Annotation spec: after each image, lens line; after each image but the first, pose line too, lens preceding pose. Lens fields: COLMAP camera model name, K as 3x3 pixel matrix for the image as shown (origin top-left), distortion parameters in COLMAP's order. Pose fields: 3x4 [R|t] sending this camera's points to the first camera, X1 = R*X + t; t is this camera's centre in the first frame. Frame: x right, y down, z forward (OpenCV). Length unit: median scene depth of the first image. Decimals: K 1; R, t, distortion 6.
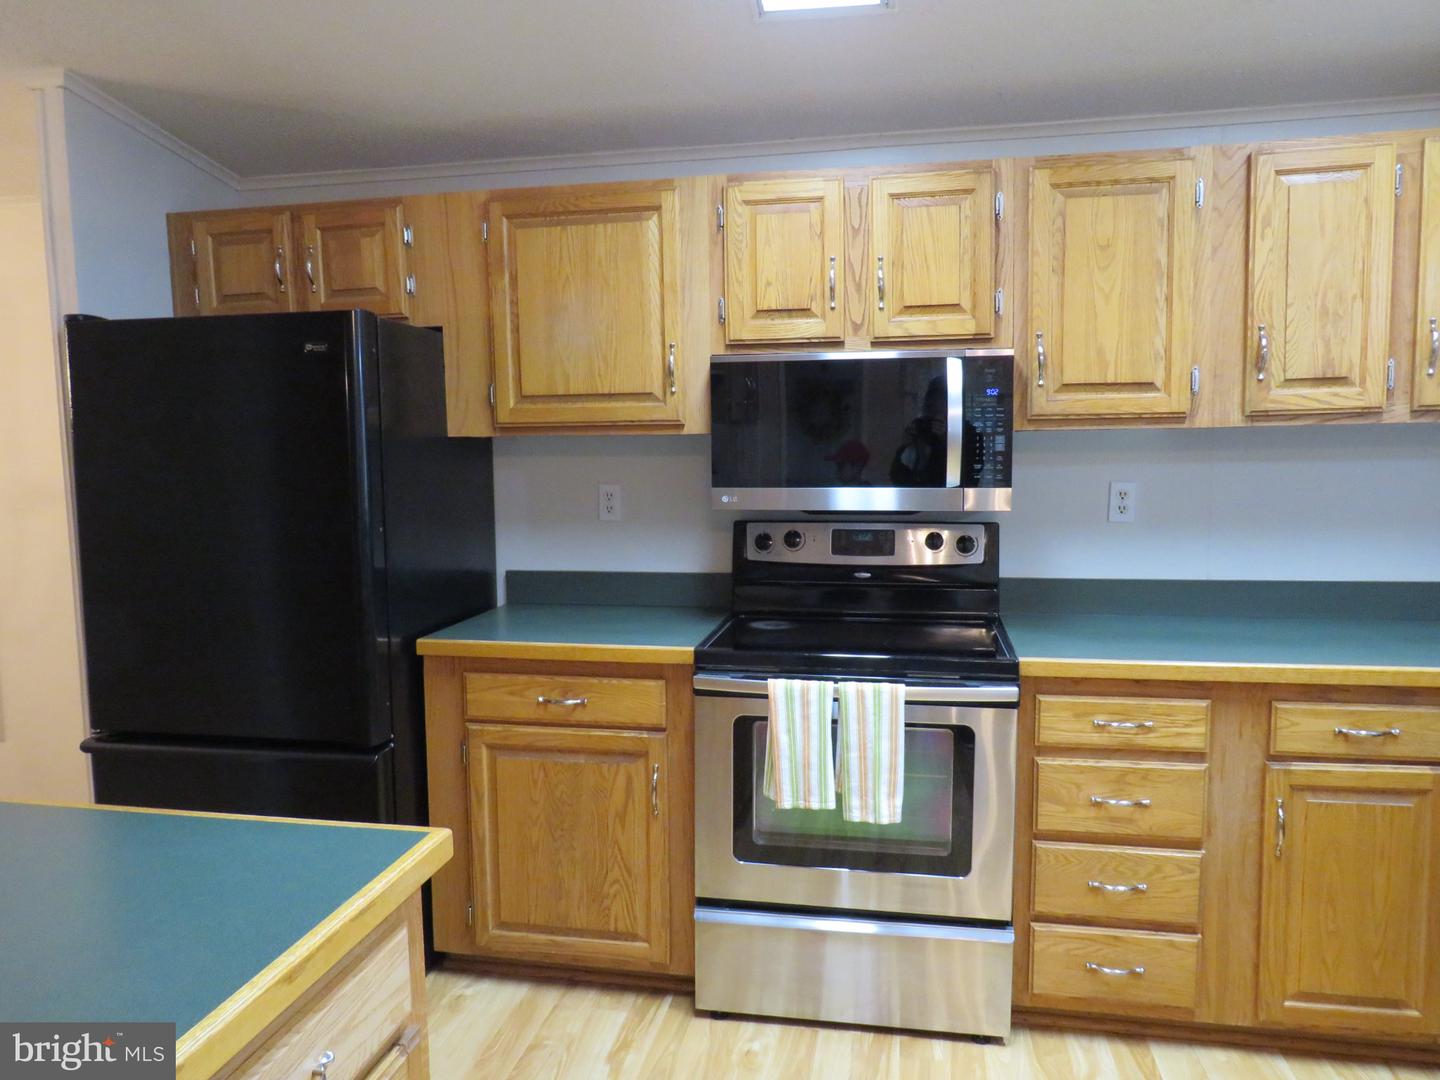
lens RADIAL K [[1033.4, 0, 719.0], [0, 1033.4, 545.3], [0, 0, 1]] dist [-0.023345, 0.001940]
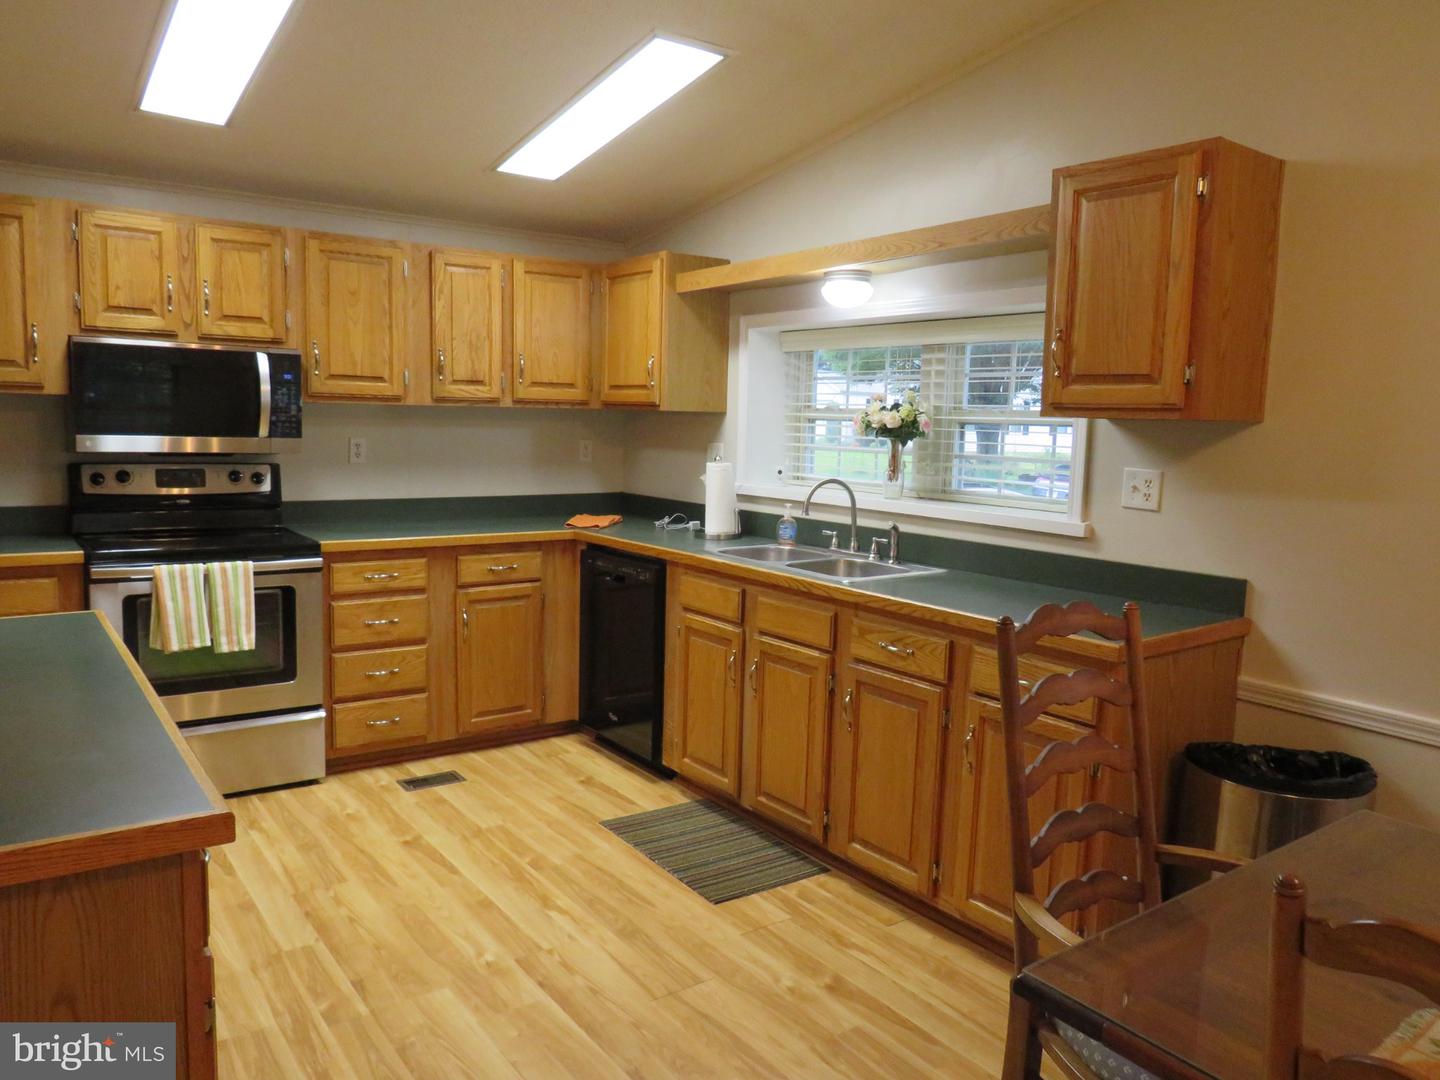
lens RADIAL K [[1023.3, 0, 714.8], [0, 1023.3, 535.8], [0, 0, 1]] dist [-0.020910, 0.001357]
pose [[0.682395, -0.049097, 0.729333, -0.447128], [0.038726, 0.998769, 0.031001, 0.071906], [-0.729958, 0.007089, 0.683456, -0.547489]]
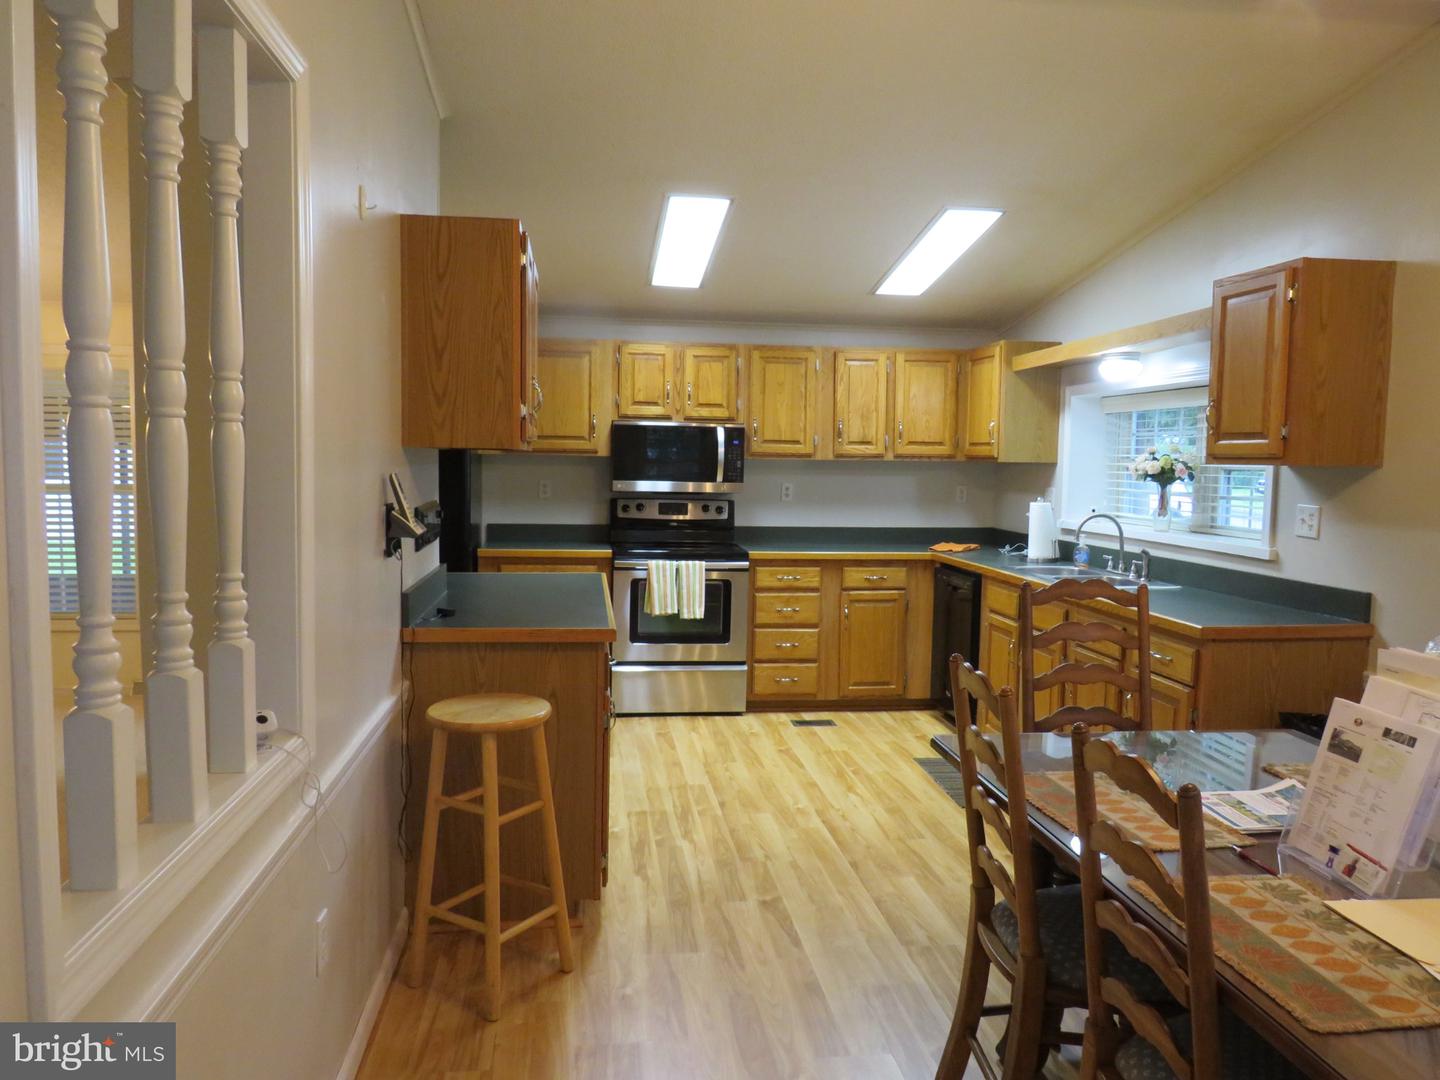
lens RADIAL K [[1023.3, 0, 714.8], [0, 1023.3, 535.8], [0, 0, 1]] dist [-0.020910, 0.001357]
pose [[0.951403, 0.007642, 0.307854, -0.516924], [0.001368, 0.999577, -0.029041, 0.137345], [-0.307946, 0.028051, 0.950990, -1.246380]]
